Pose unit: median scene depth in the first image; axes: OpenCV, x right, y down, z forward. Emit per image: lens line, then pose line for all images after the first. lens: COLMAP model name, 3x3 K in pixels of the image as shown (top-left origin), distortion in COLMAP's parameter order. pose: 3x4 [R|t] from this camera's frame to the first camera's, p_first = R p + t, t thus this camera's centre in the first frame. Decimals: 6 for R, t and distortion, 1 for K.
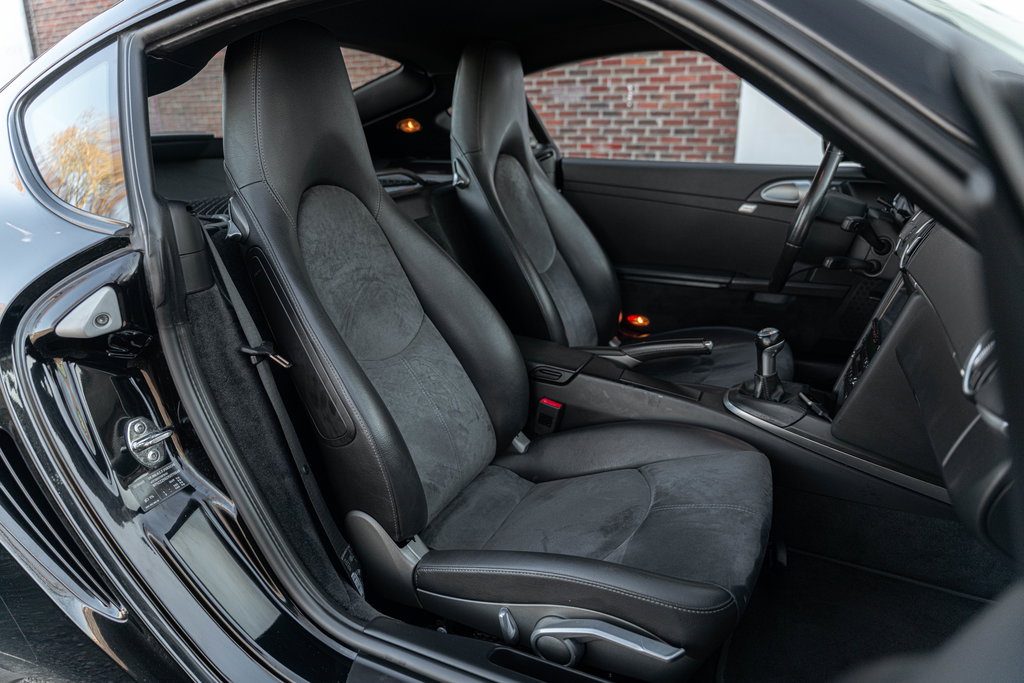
lens RADIAL K [[679.2, 0, 512.0], [0, 679.2, 341.5], [0, 0, 1]] dist [0.002118, -0.000261]
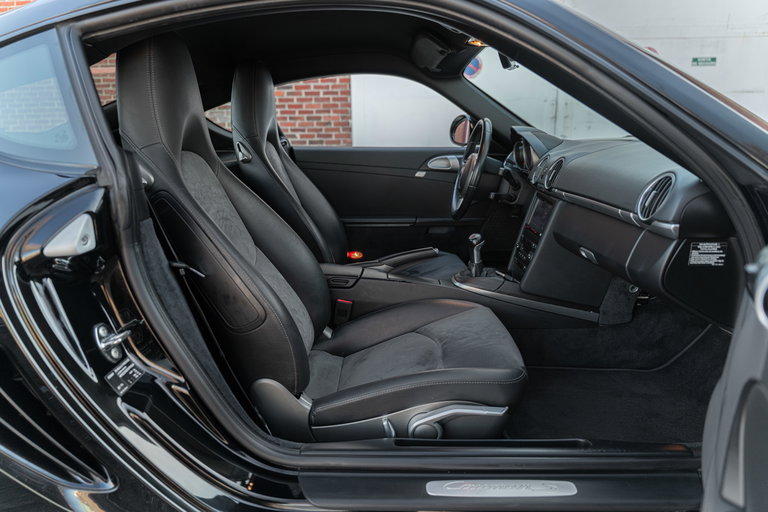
lens RADIAL K [[509.4, 0, 384.0], [0, 509.4, 256.0], [0, 0, 1]] dist [0.002118, -0.000261]
pose [[0.915189, -0.094226, 0.391856, -0.281916], [0.130005, 0.989332, -0.065736, 0.077714], [-0.381482, 0.111104, 0.917675, -0.039763]]
